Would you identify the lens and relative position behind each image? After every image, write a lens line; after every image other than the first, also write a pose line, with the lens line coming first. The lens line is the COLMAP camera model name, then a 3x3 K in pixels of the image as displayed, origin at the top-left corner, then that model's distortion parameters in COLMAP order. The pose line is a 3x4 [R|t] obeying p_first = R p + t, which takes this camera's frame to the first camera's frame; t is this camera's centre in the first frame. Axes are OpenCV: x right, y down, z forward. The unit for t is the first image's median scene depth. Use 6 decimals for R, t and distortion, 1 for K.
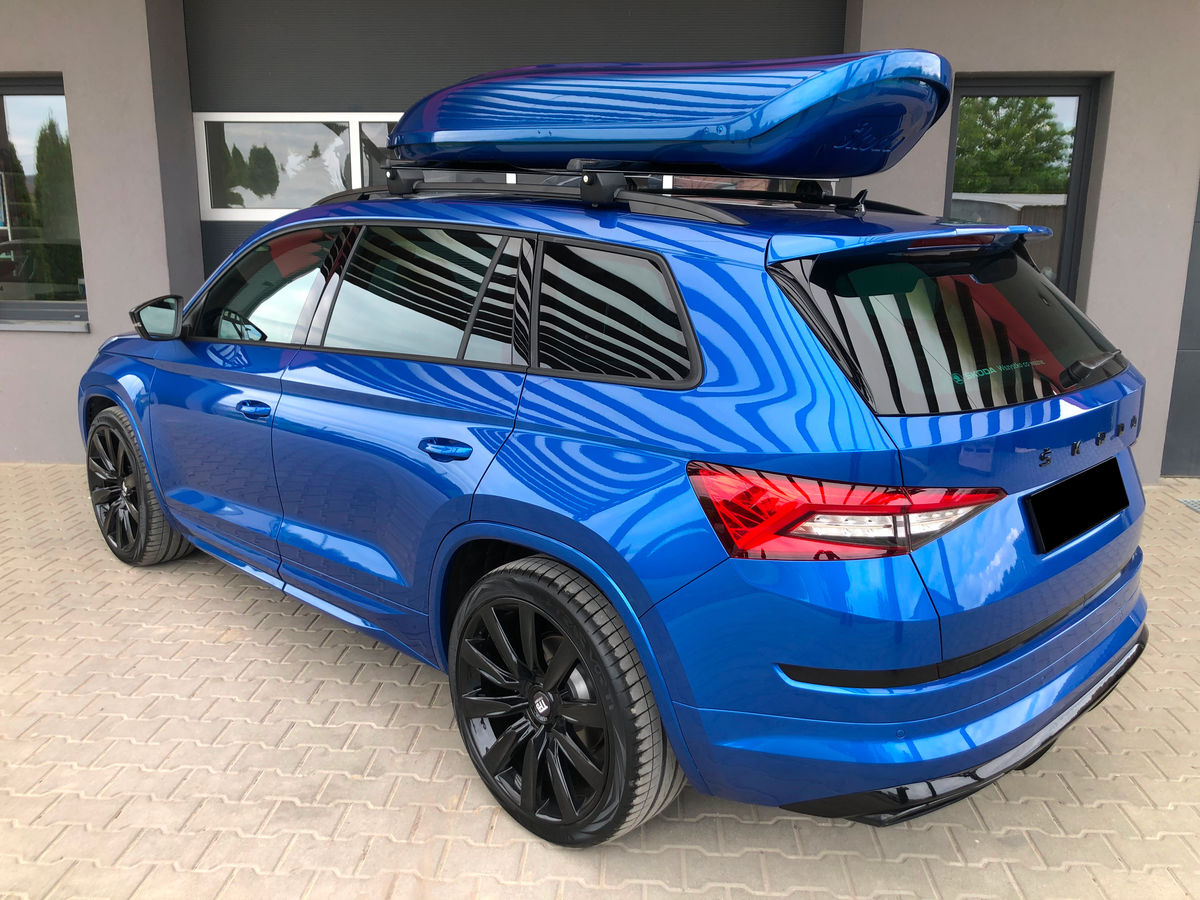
lens RADIAL K [[994.0, 0, 600.0], [0, 994.0, 450.0], [0, 0, 1]] dist [0.014309, -0.007468]
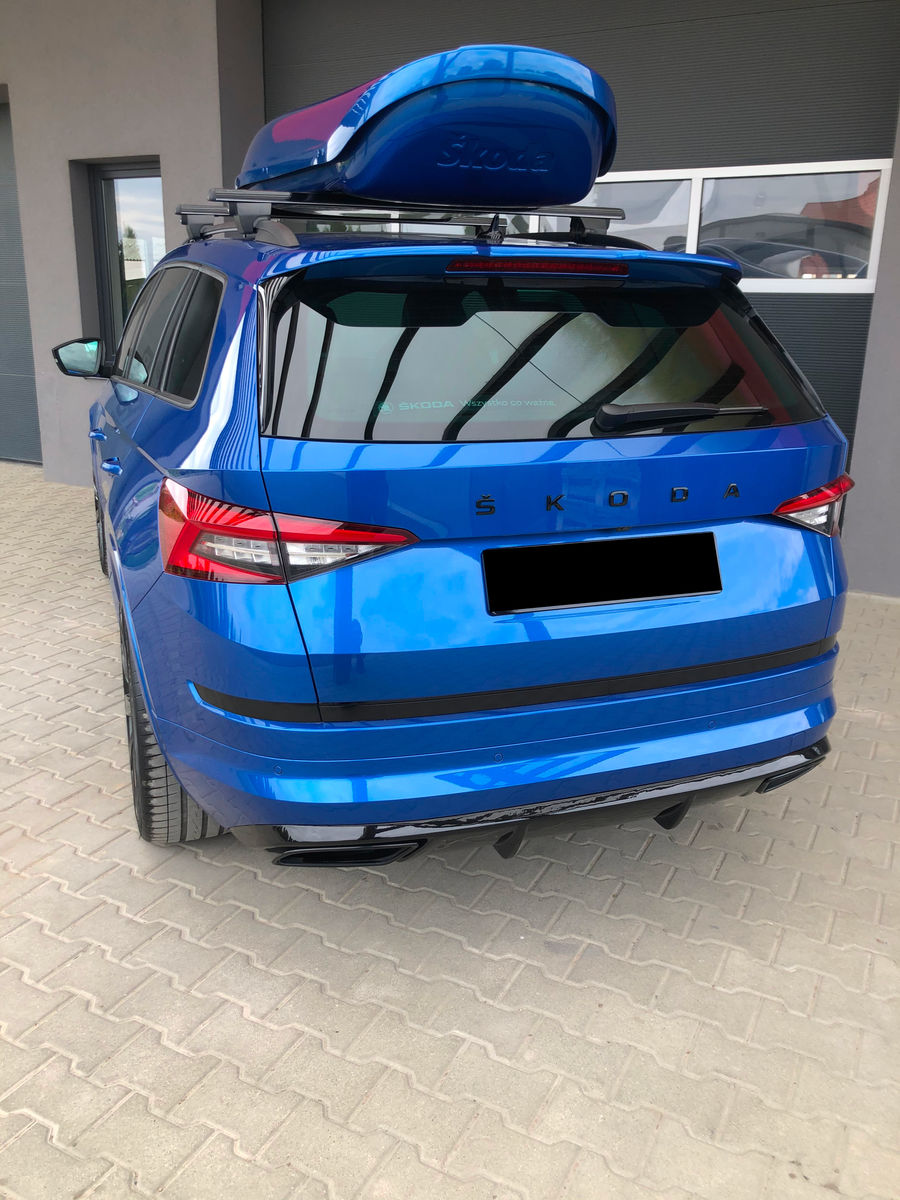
lens RADIAL K [[994.0, 0, 450.0], [0, 994.0, 600.0], [0, 0, 1]] dist [0.014309, -0.007468]
pose [[0.906504, 0.127370, -0.402525, 0.789165], [-0.106323, 0.991551, 0.074312, 0.029950], [0.408590, -0.024566, 0.912388, 0.184020]]
